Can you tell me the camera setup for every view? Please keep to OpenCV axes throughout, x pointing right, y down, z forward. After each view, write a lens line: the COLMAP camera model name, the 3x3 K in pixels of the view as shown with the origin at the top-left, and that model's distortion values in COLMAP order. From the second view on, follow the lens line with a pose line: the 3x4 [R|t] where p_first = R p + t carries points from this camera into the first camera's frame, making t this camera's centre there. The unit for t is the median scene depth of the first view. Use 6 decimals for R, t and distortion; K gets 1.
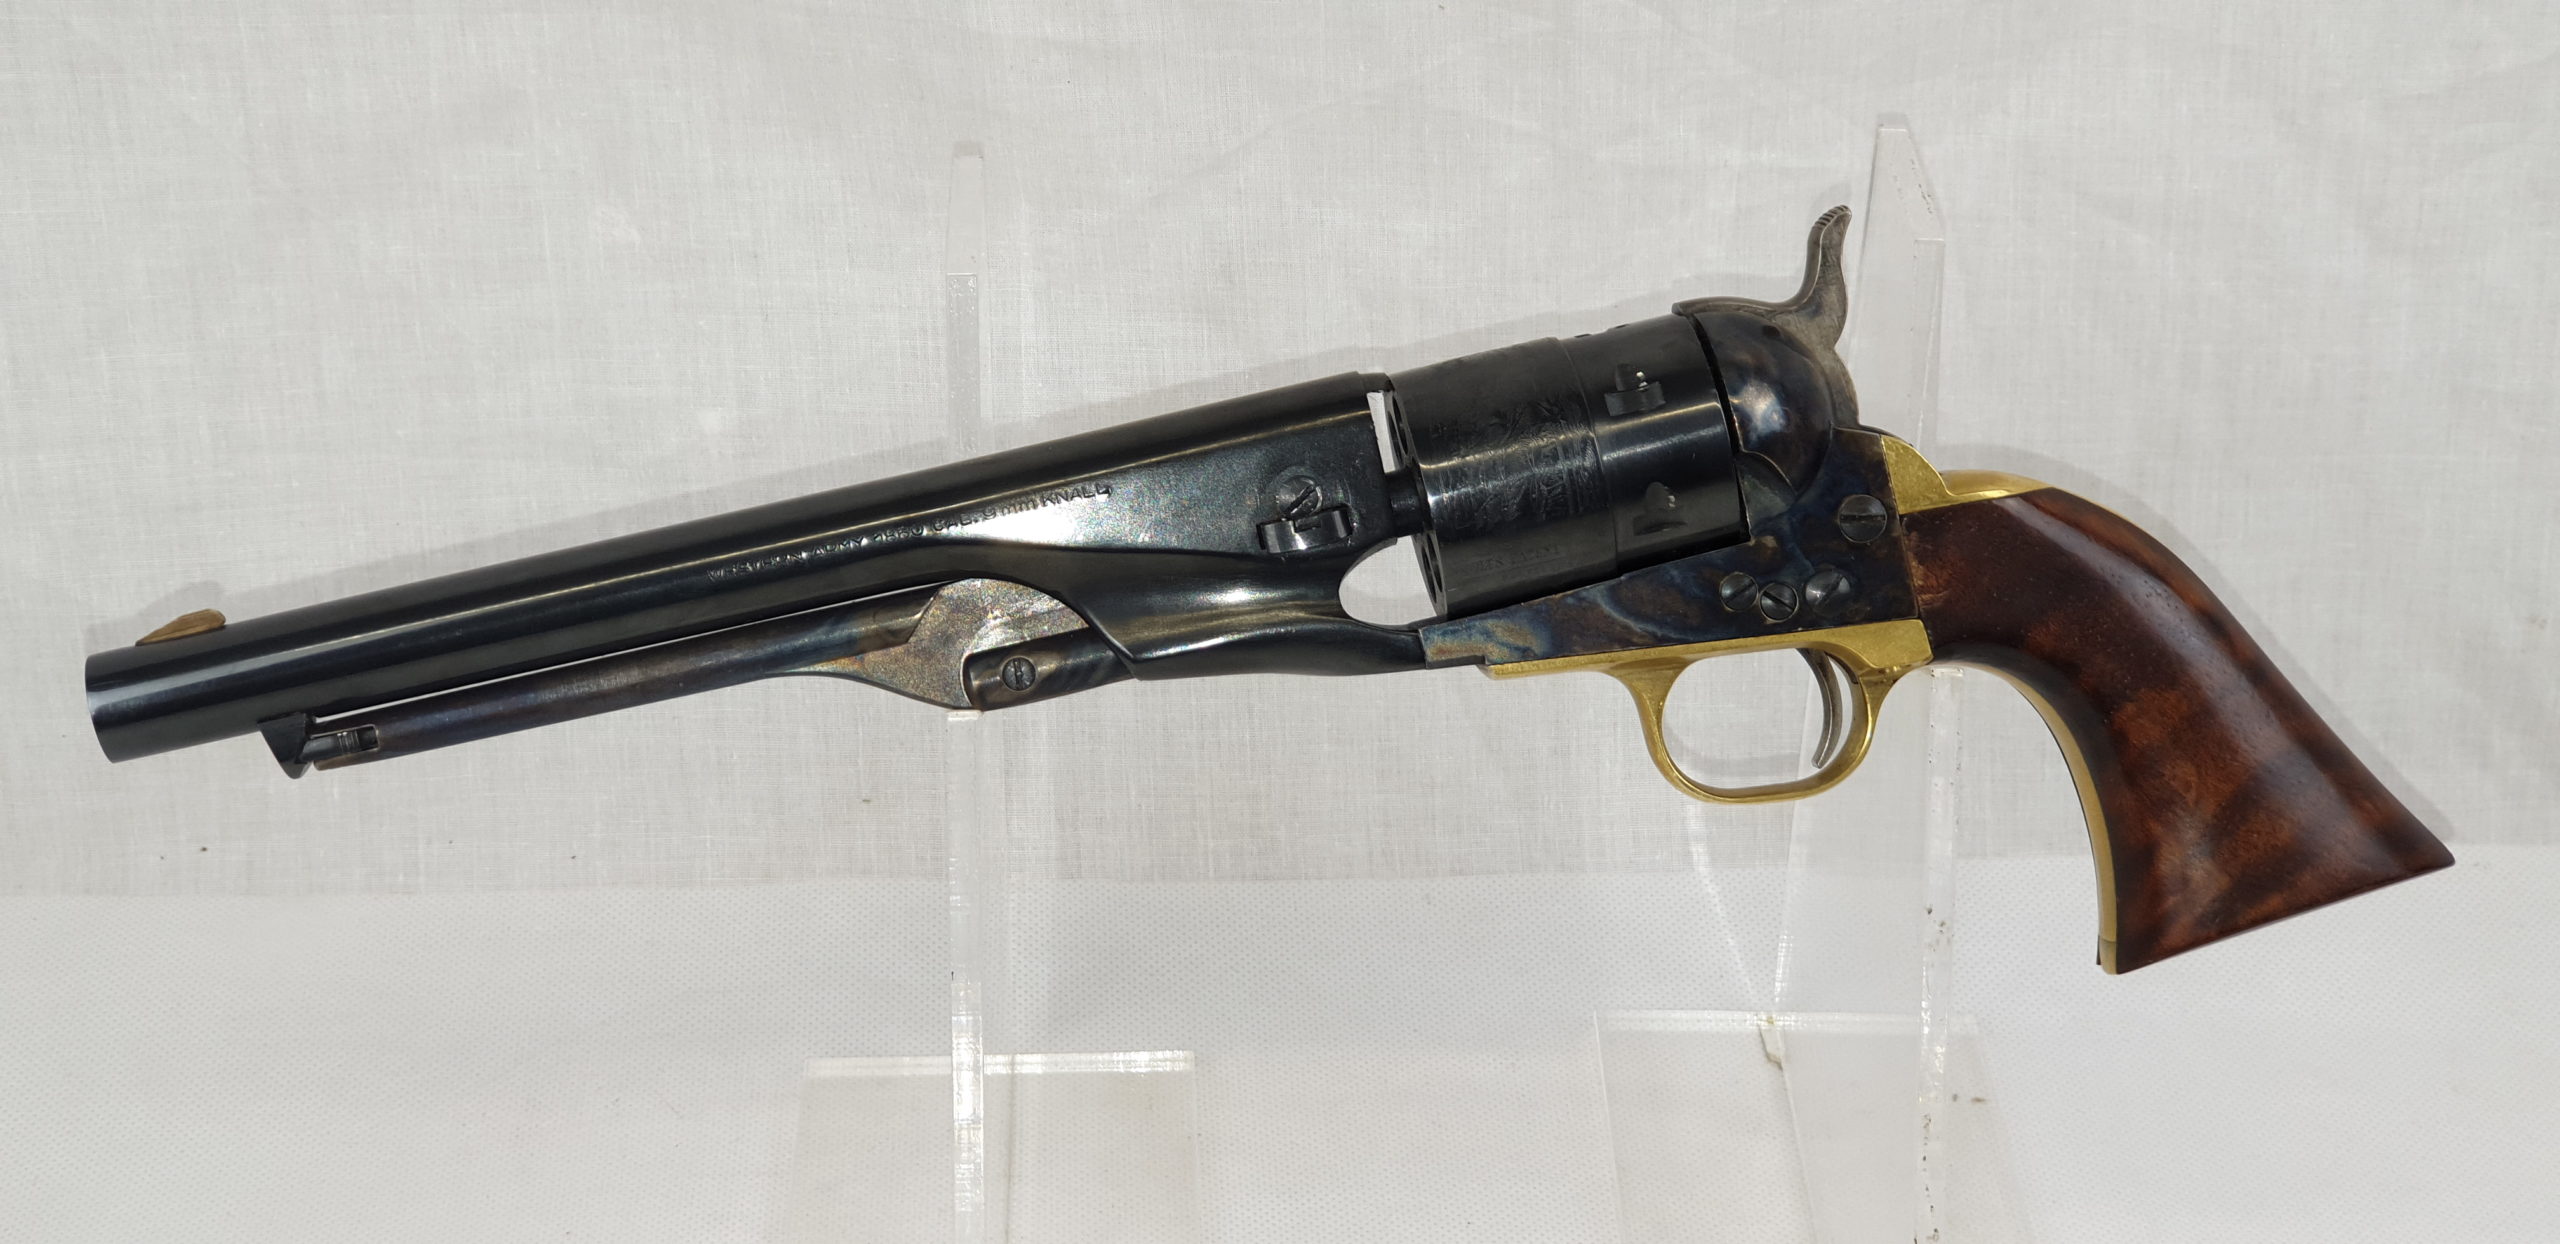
lens RADIAL K [[3681.9, 0, 1280.0], [0, 3681.9, 622.0], [0, 0, 1]] dist [0.014077, -0.770819]
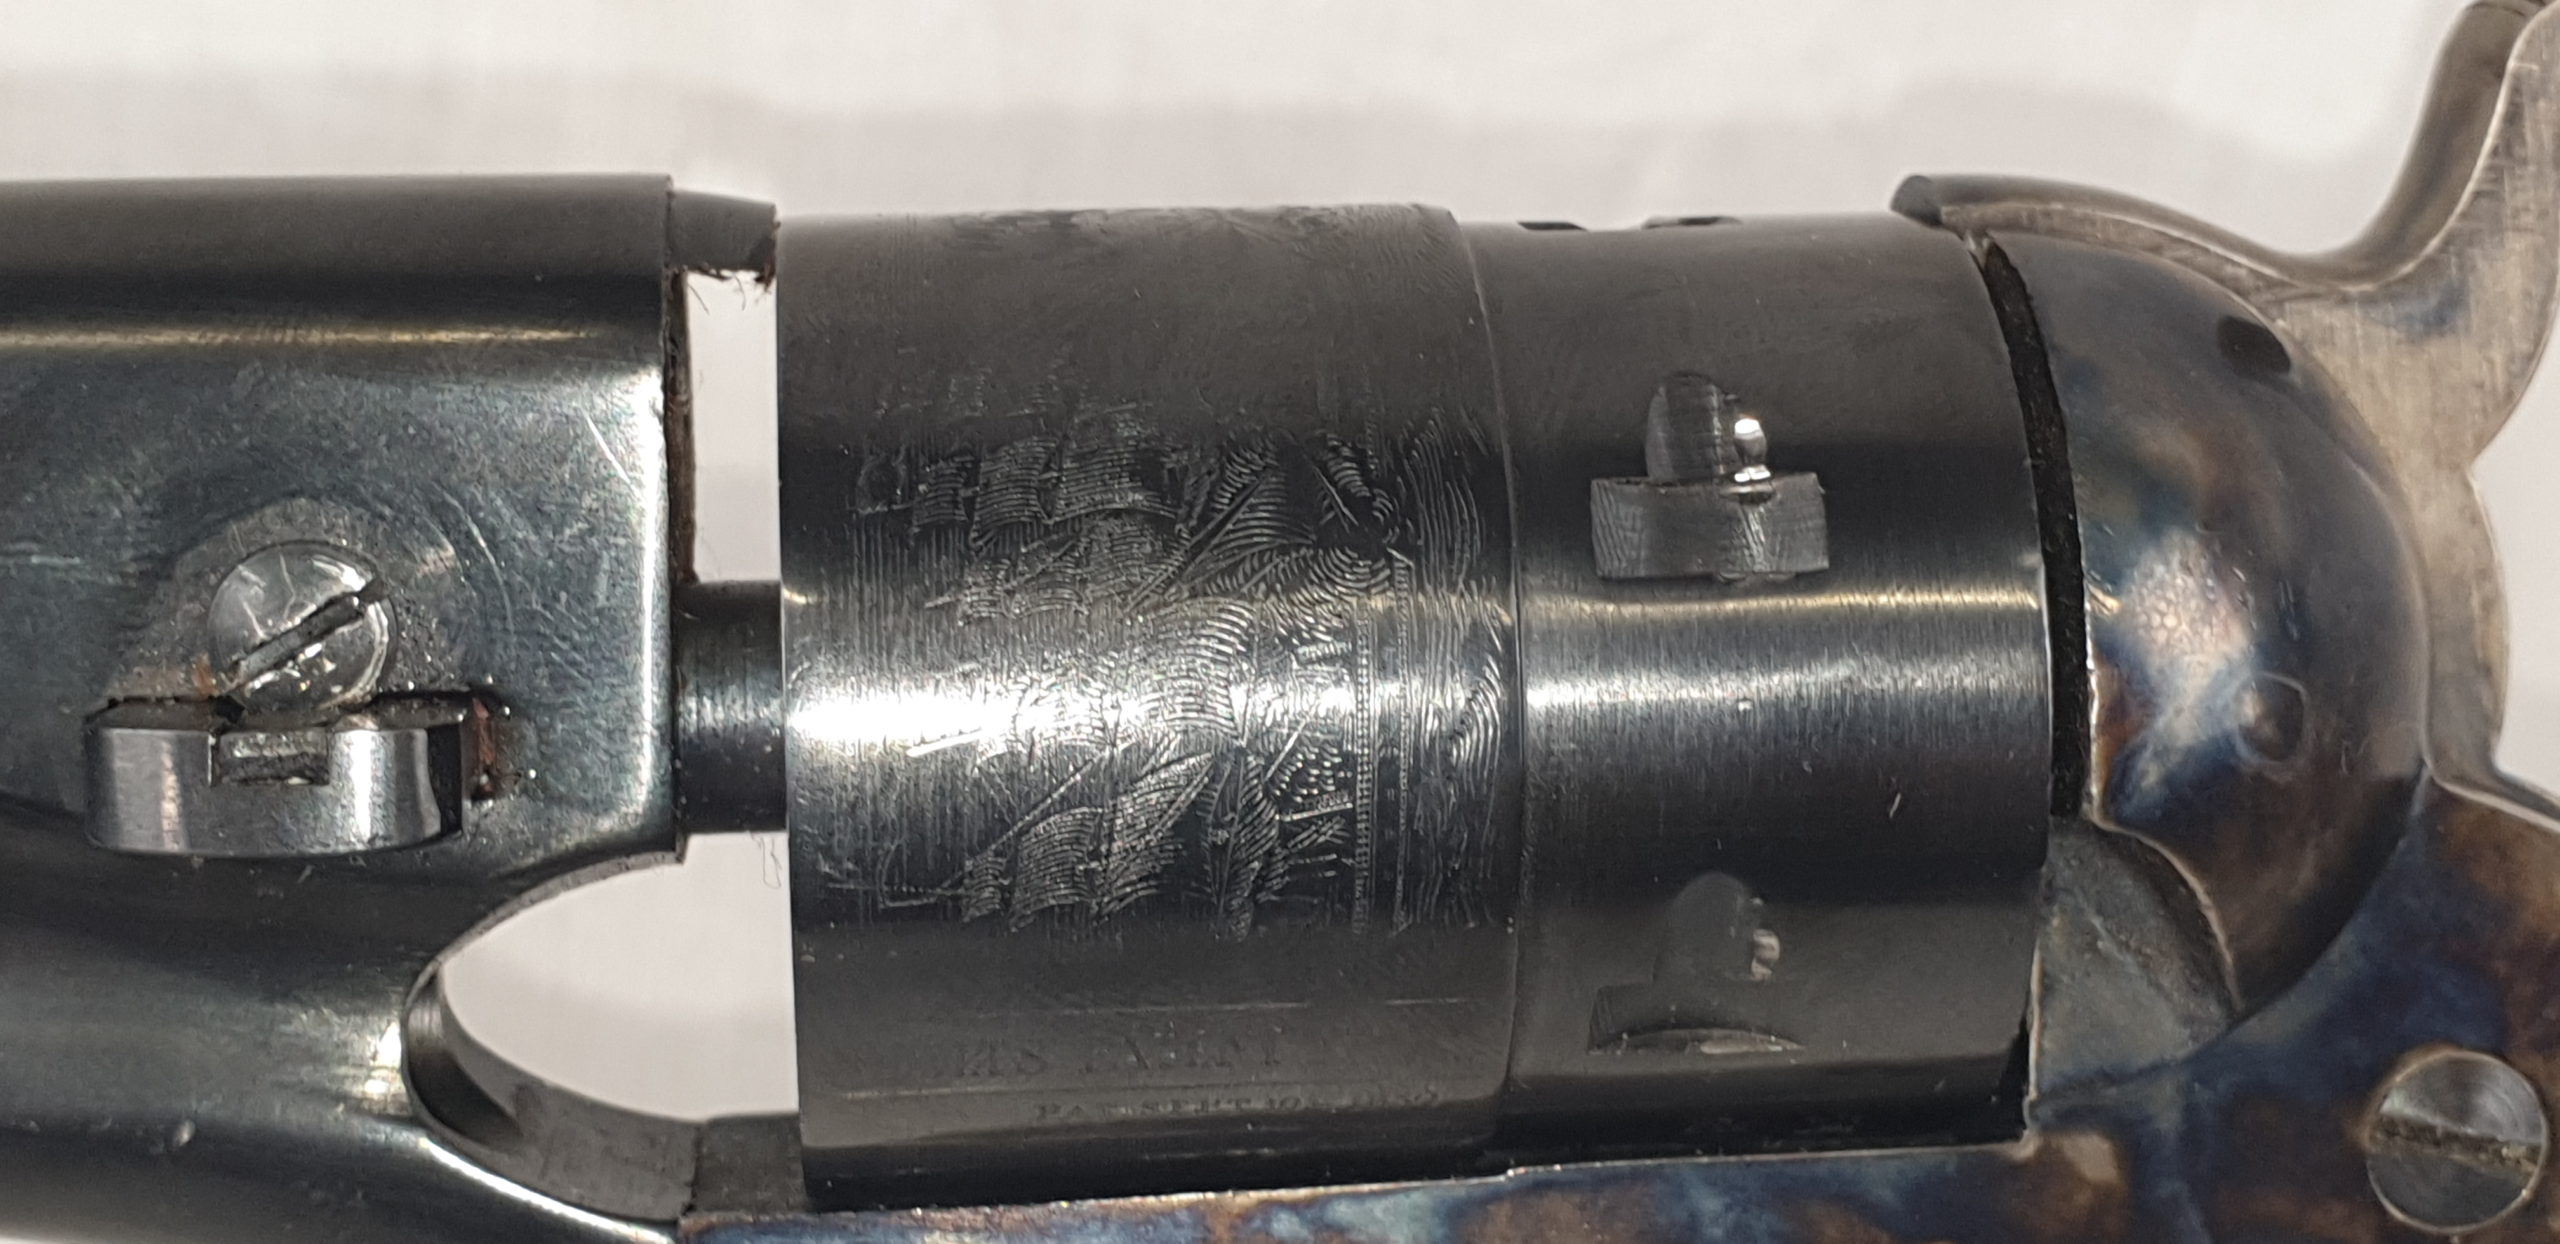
lens RADIAL K [[4365.3, 0, 1280.0], [0, 4365.3, 622.0], [0, 0, 1]] dist [0.028267, 0.040936]
pose [[0.977701, 0.201178, 0.060235, 0.051497], [-0.202616, 0.979079, 0.018732, -0.052806], [-0.055207, -0.030519, 0.998008, 0.699307]]
